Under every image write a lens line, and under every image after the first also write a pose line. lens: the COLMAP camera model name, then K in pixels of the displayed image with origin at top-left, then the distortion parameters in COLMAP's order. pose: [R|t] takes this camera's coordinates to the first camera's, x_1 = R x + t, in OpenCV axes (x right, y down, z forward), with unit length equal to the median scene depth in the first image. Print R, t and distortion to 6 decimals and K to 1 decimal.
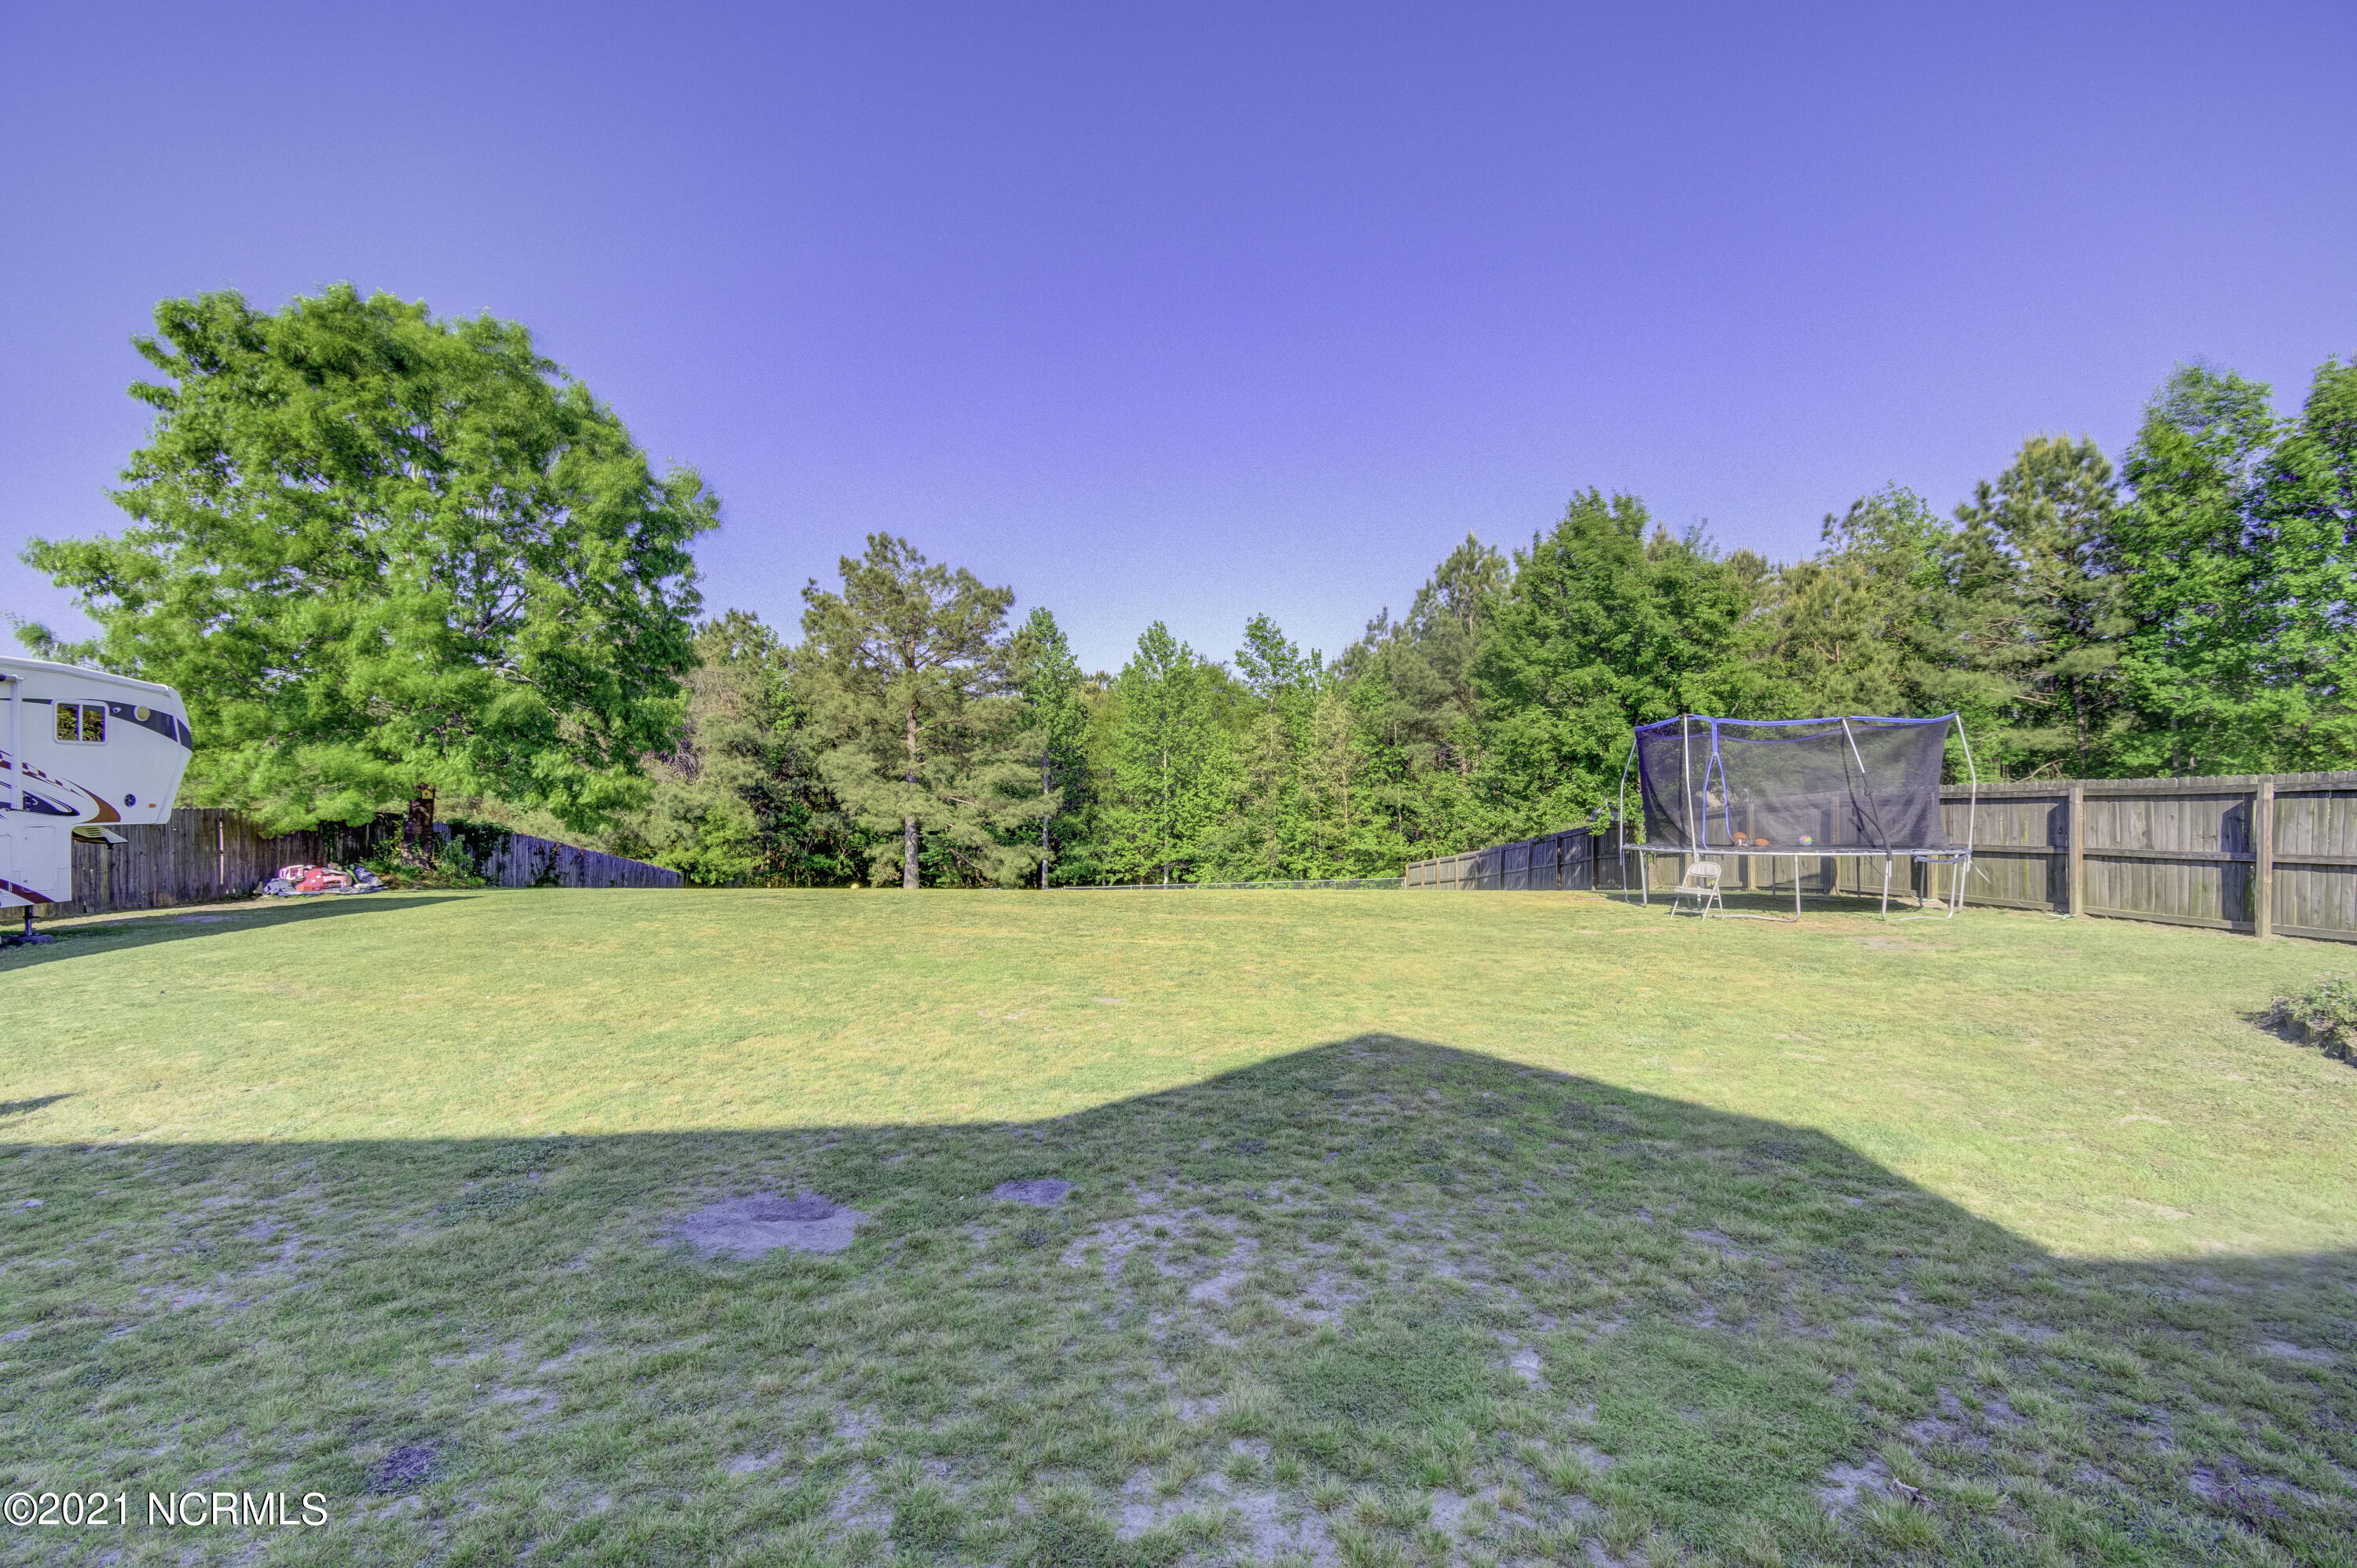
lens RADIAL K [[1014.4, 0, 1178.5], [0, 1014.4, 784.0], [0, 0, 1]] dist [0.034516, -0.026237]
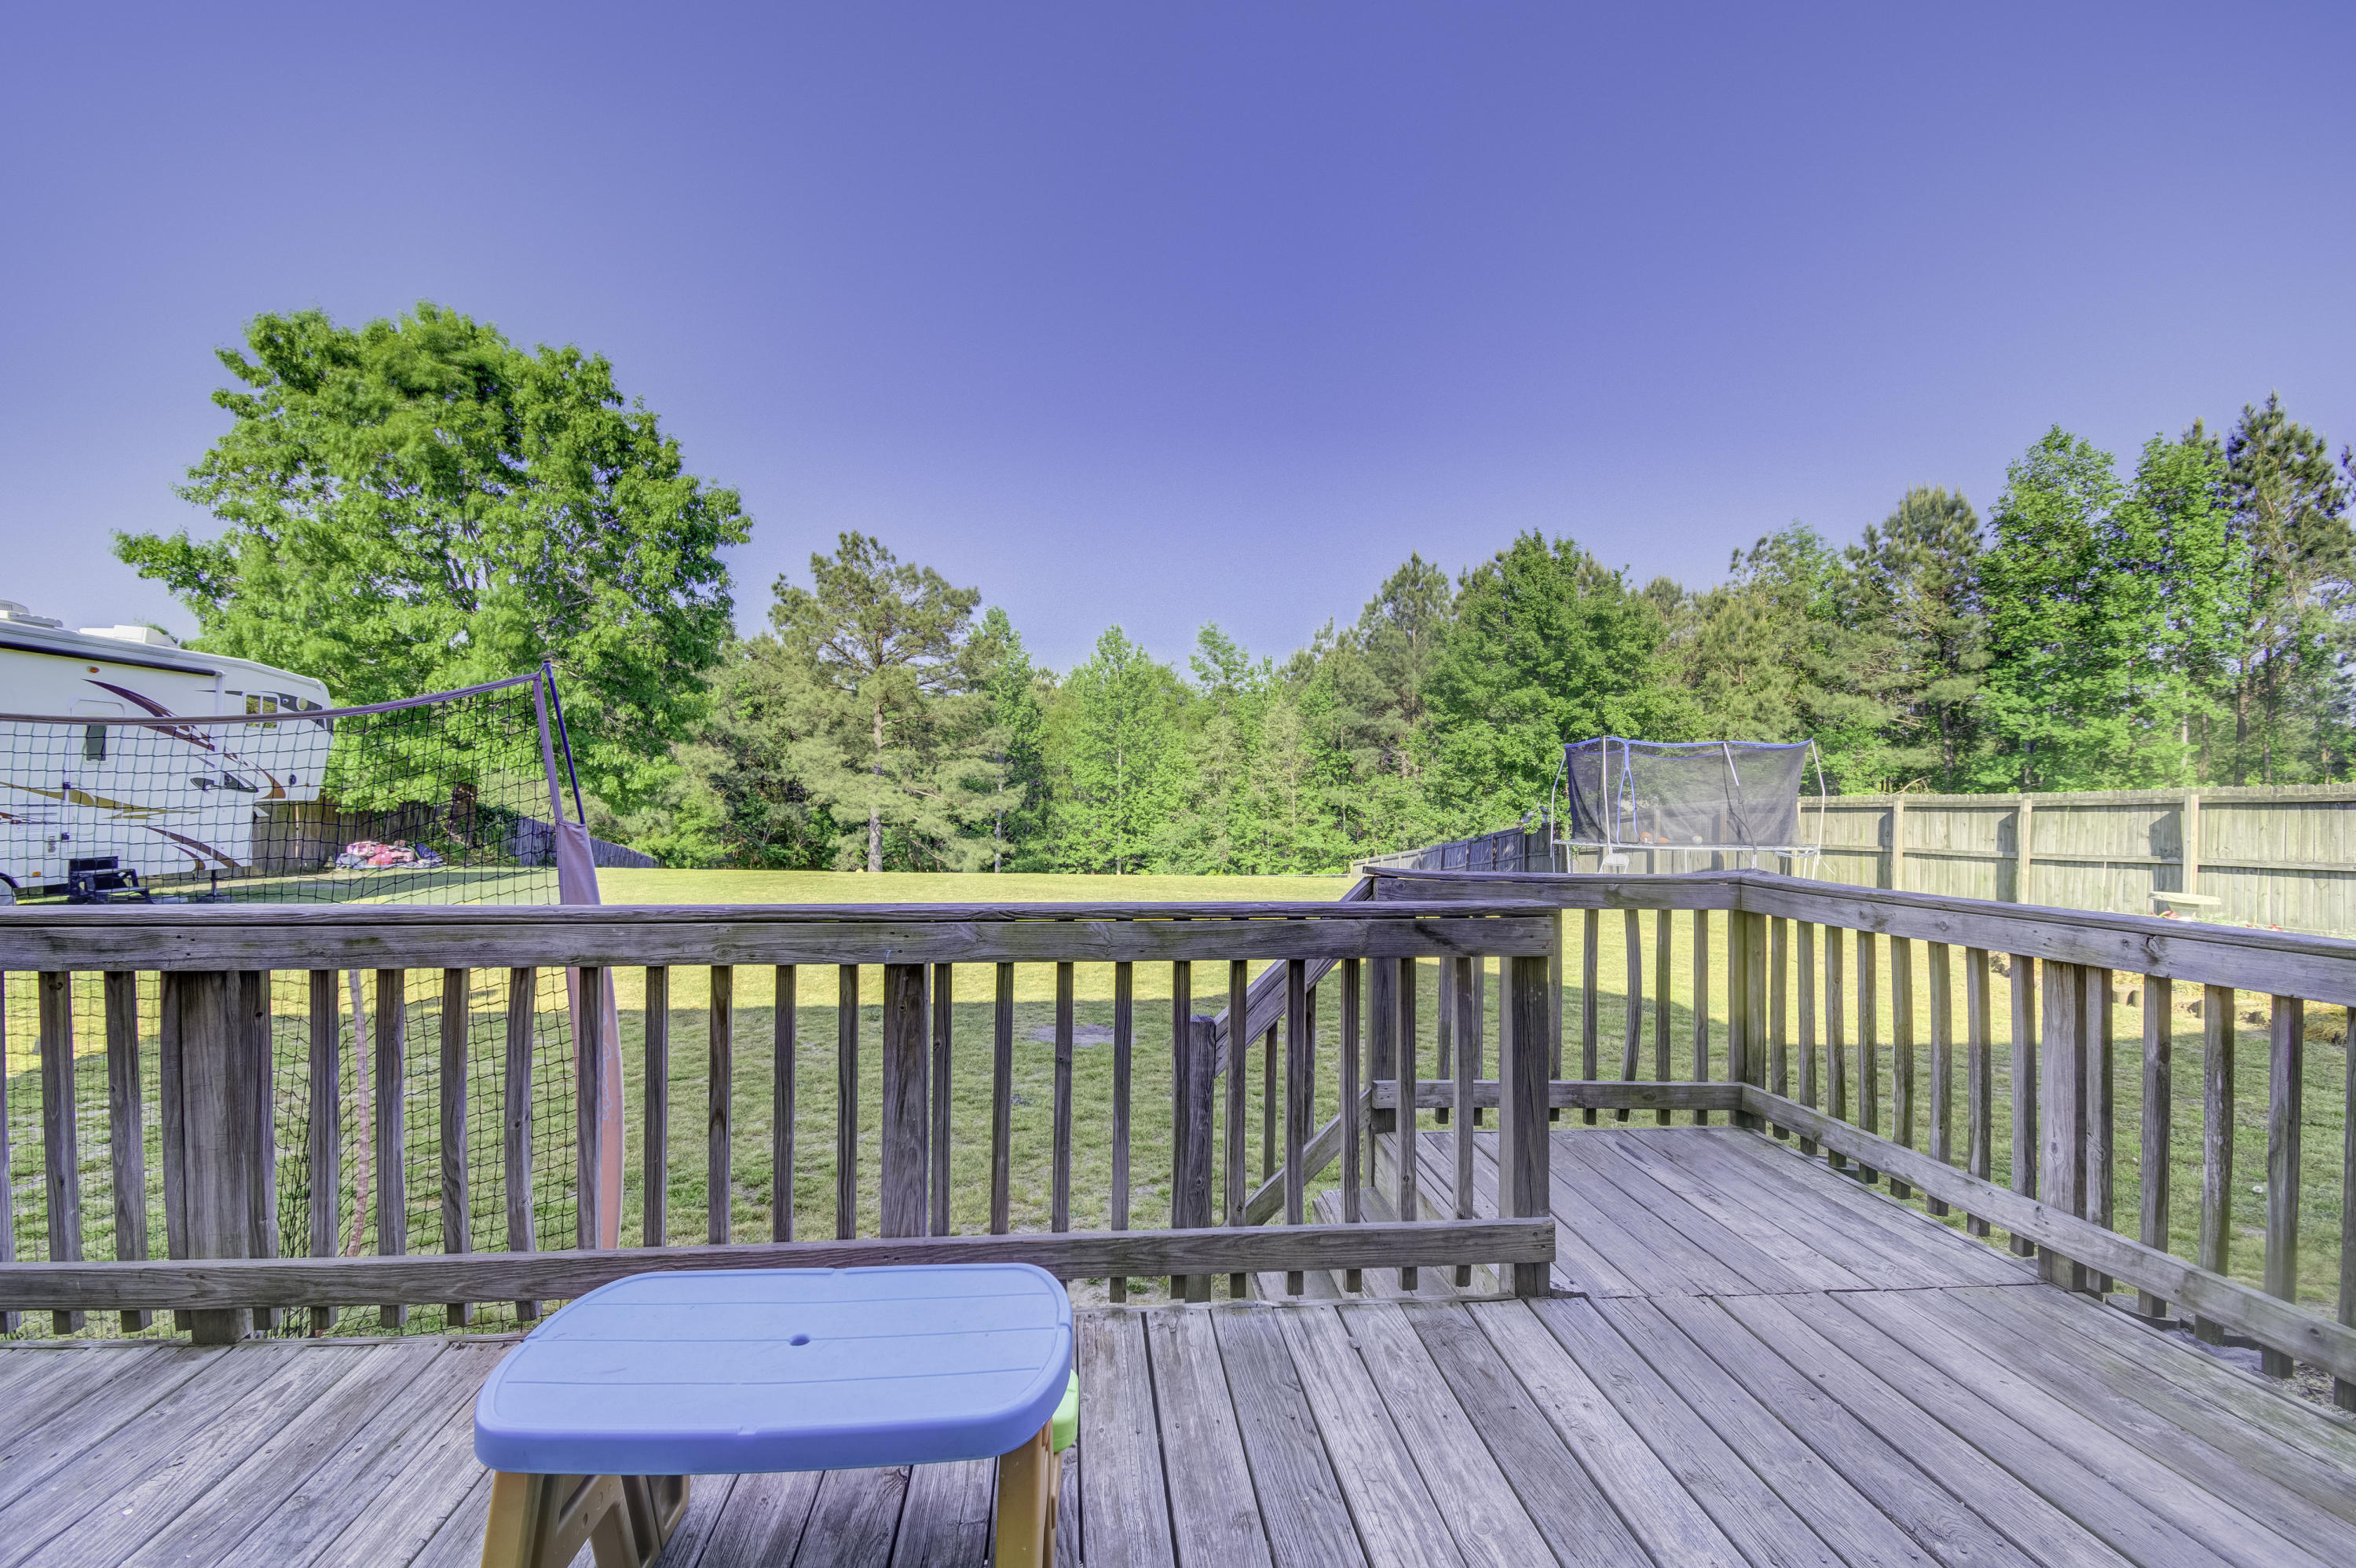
lens RADIAL K [[1038.9, 0, 1172.5], [0, 1038.9, 791.8], [0, 0, 1]] dist [0.033326, -0.029038]
pose [[0.997450, 0.019363, 0.068696, -0.045343], [-0.020050, 0.999755, 0.009328, -0.000596], [-0.068498, -0.010681, 0.997594, -0.089180]]
